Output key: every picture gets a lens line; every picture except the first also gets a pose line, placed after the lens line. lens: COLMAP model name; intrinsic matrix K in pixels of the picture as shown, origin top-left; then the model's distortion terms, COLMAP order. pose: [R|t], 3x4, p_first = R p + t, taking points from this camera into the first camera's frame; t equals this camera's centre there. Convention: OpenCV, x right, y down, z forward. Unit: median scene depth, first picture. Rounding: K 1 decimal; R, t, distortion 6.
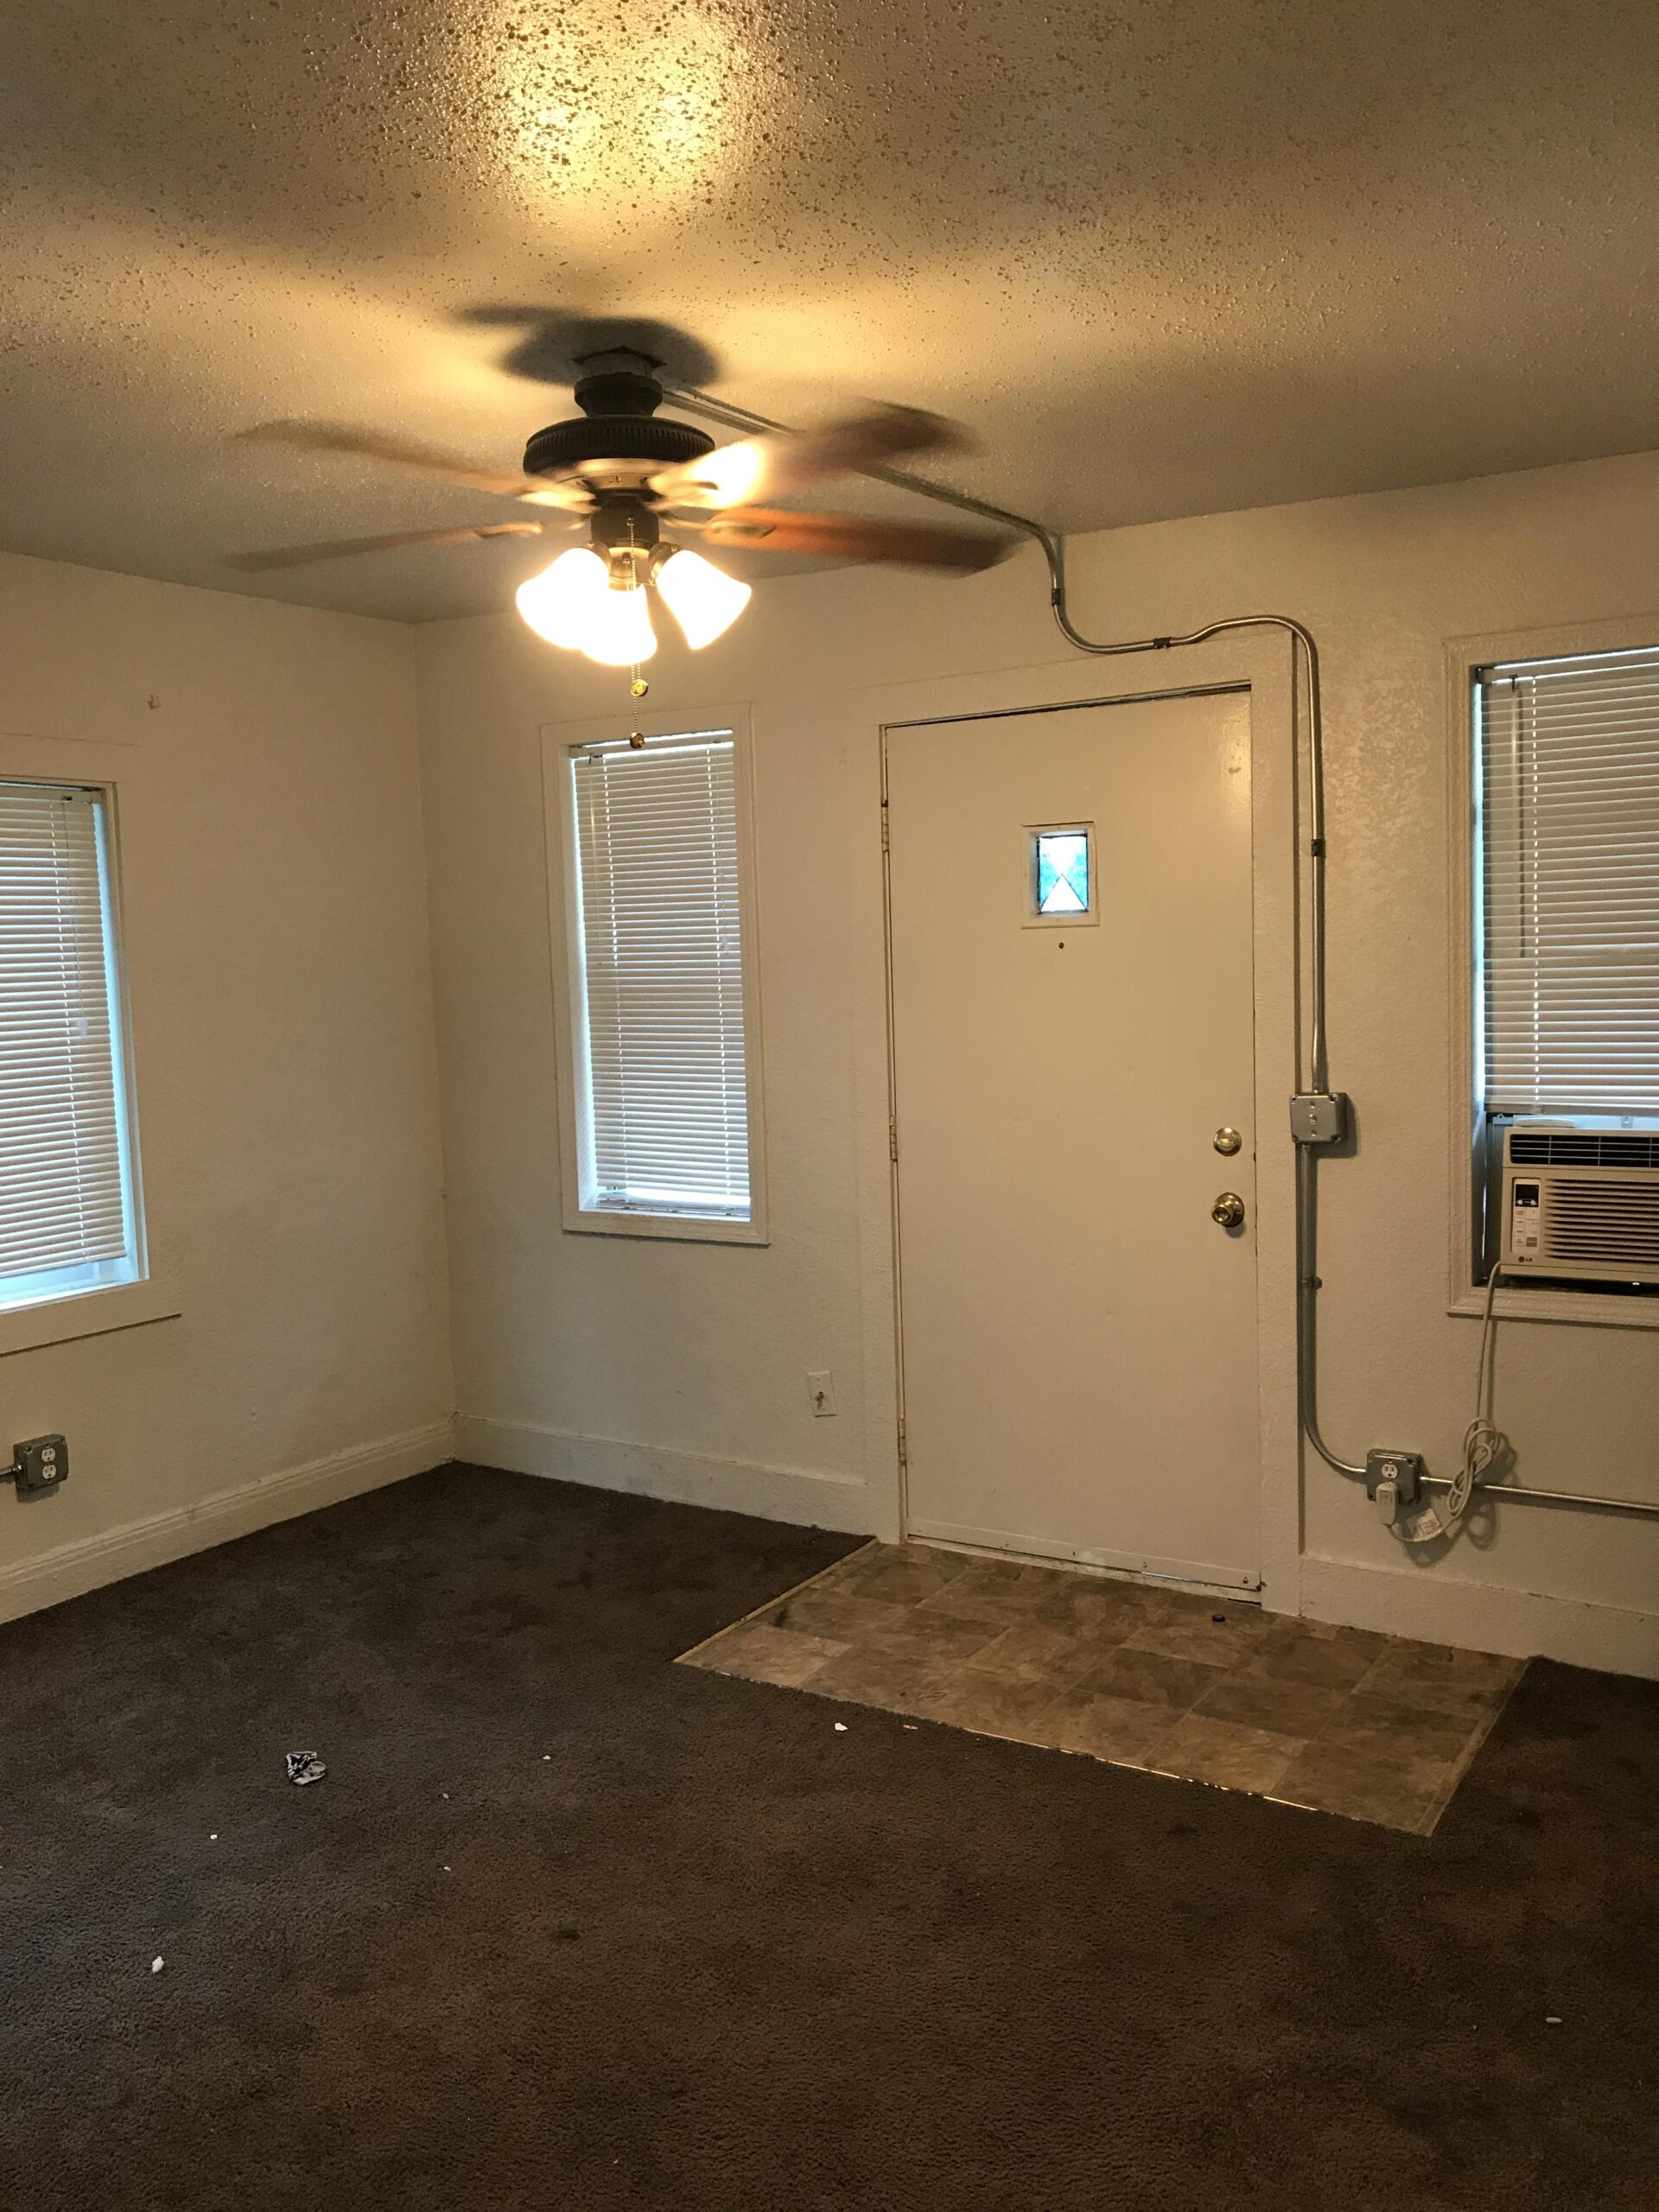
lens RADIAL K [[1841.4, 0, 837.7], [0, 1841.4, 1095.5], [0, 0, 1]] dist [0.053431, -0.064583]
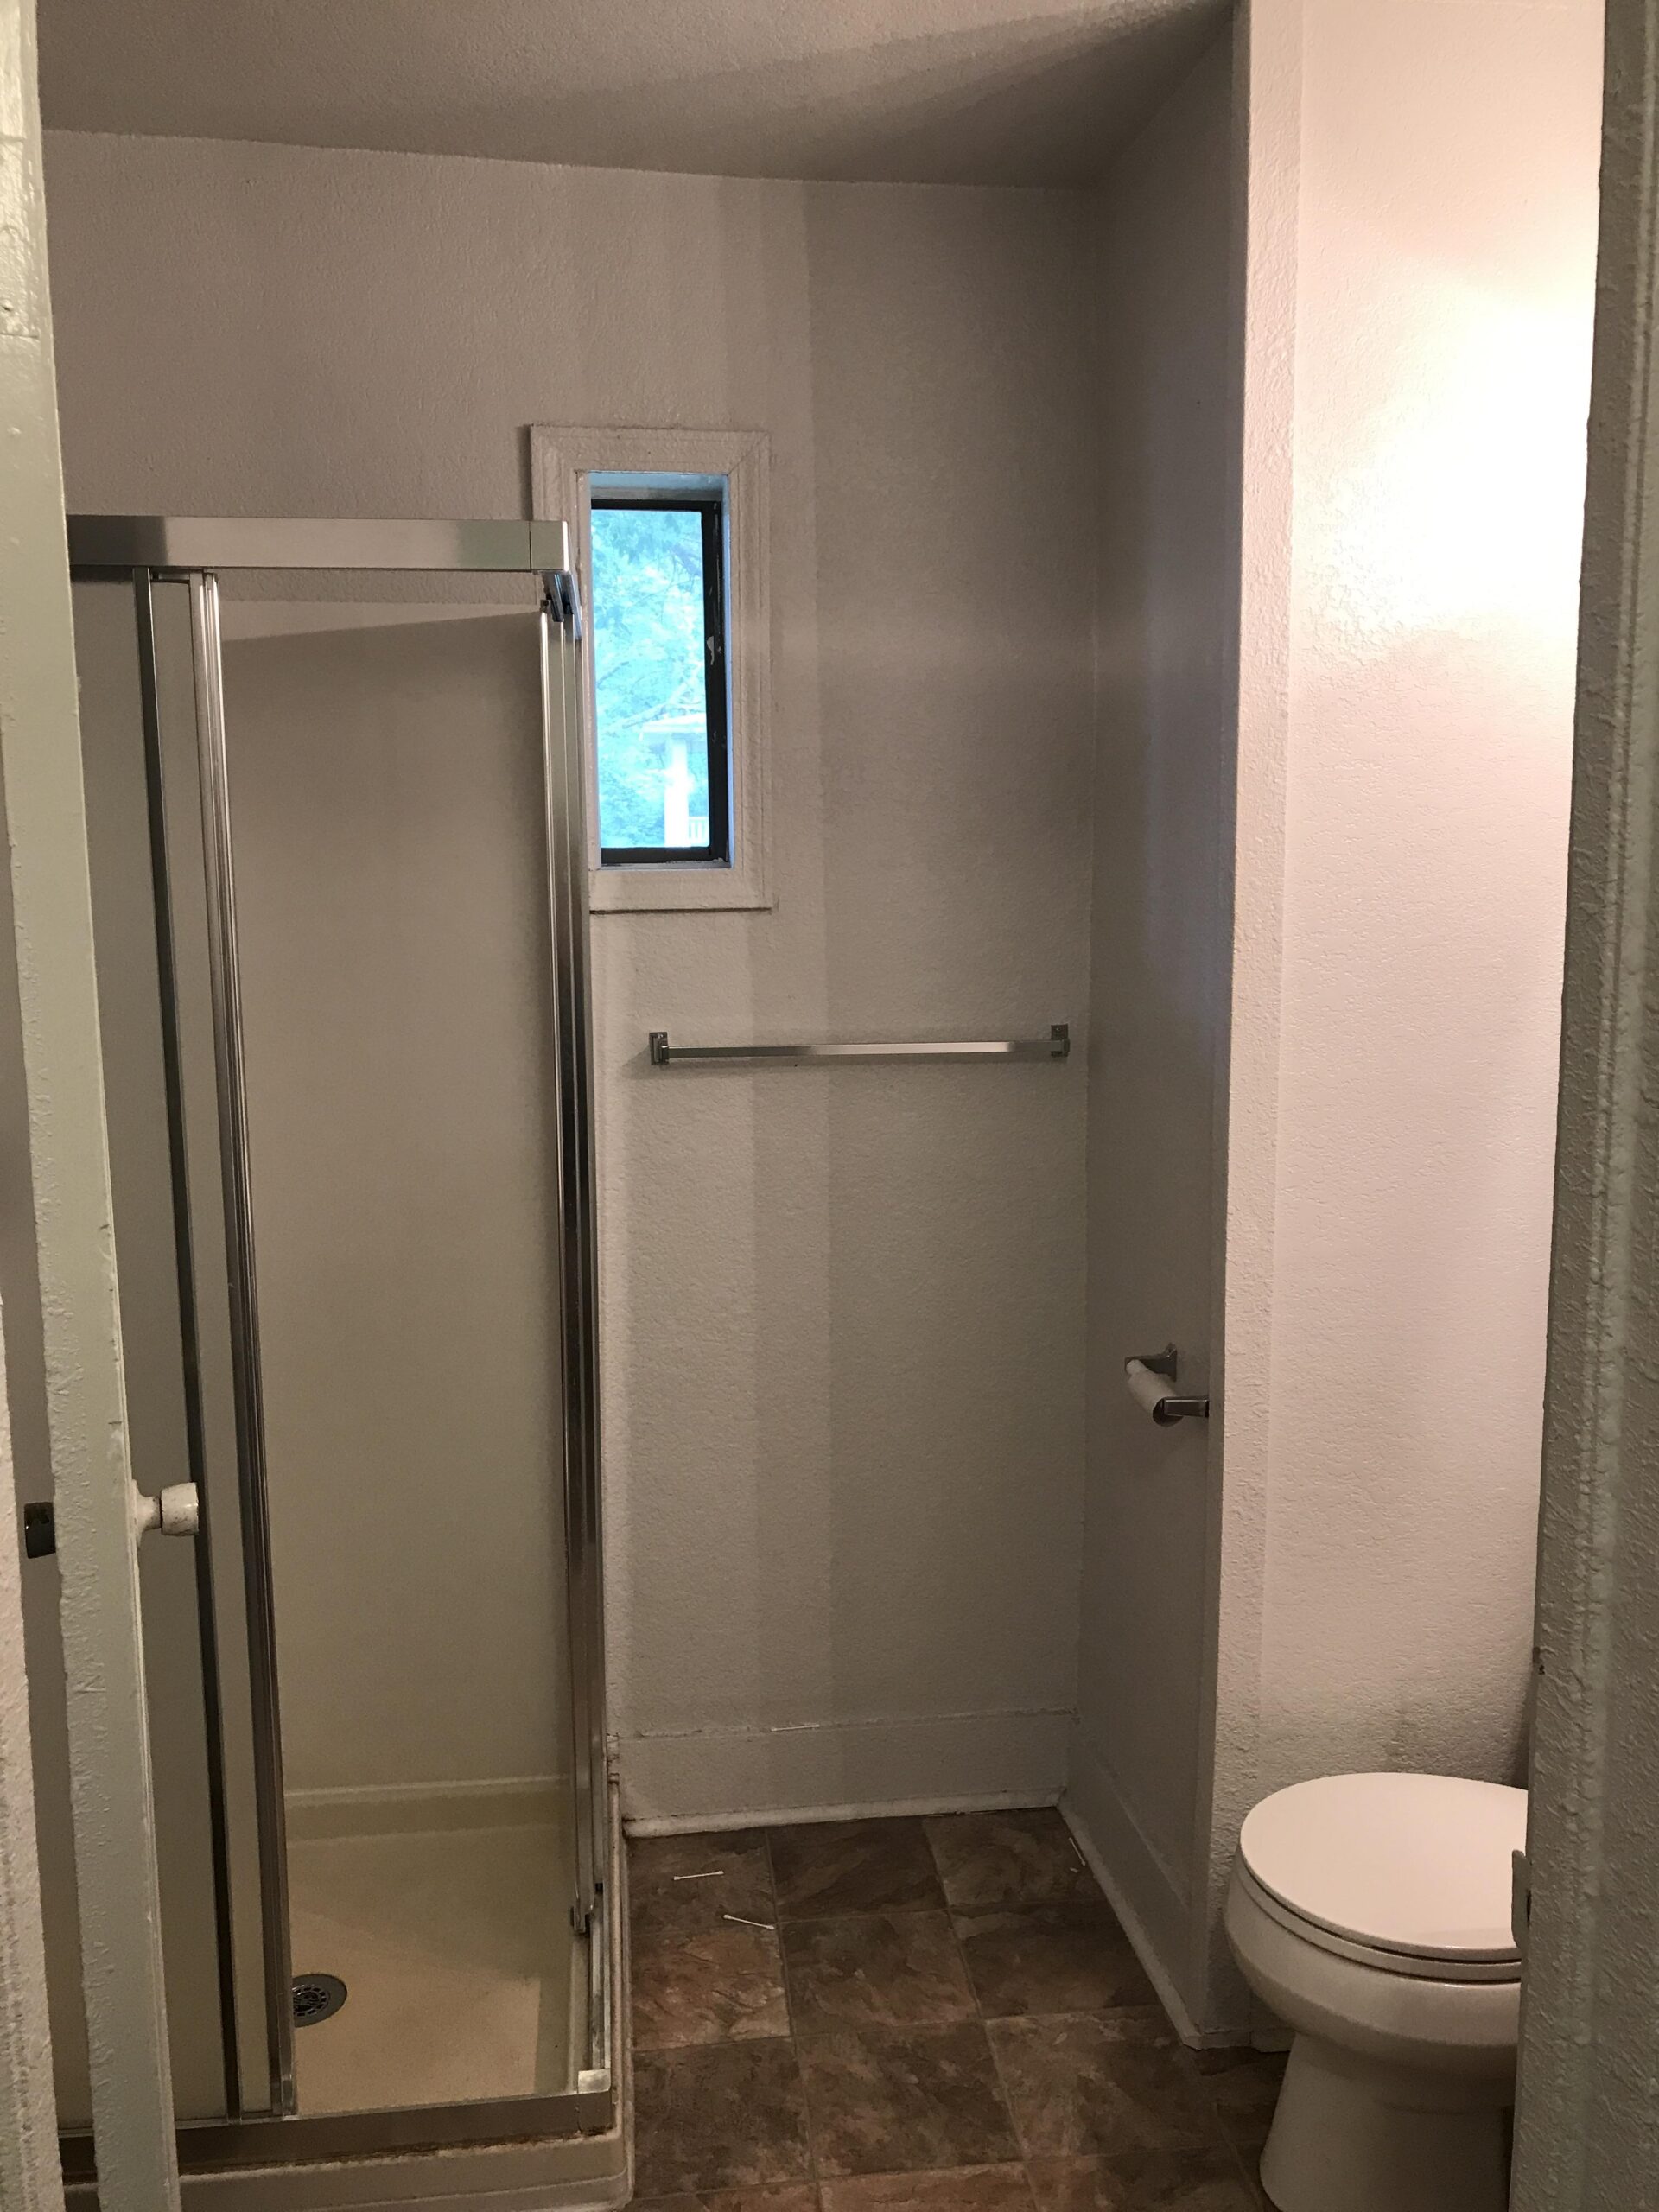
lens RADIAL K [[1841.4, 0, 814.1], [0, 1841.4, 1114.1], [0, 0, 1]] dist [0.053431, -0.064583]
pose [[0.601832, 0.160280, -0.782374, 0.399270], [-0.072864, 0.986588, 0.146066, -0.079266], [0.795292, -0.030900, 0.605438, 0.591808]]
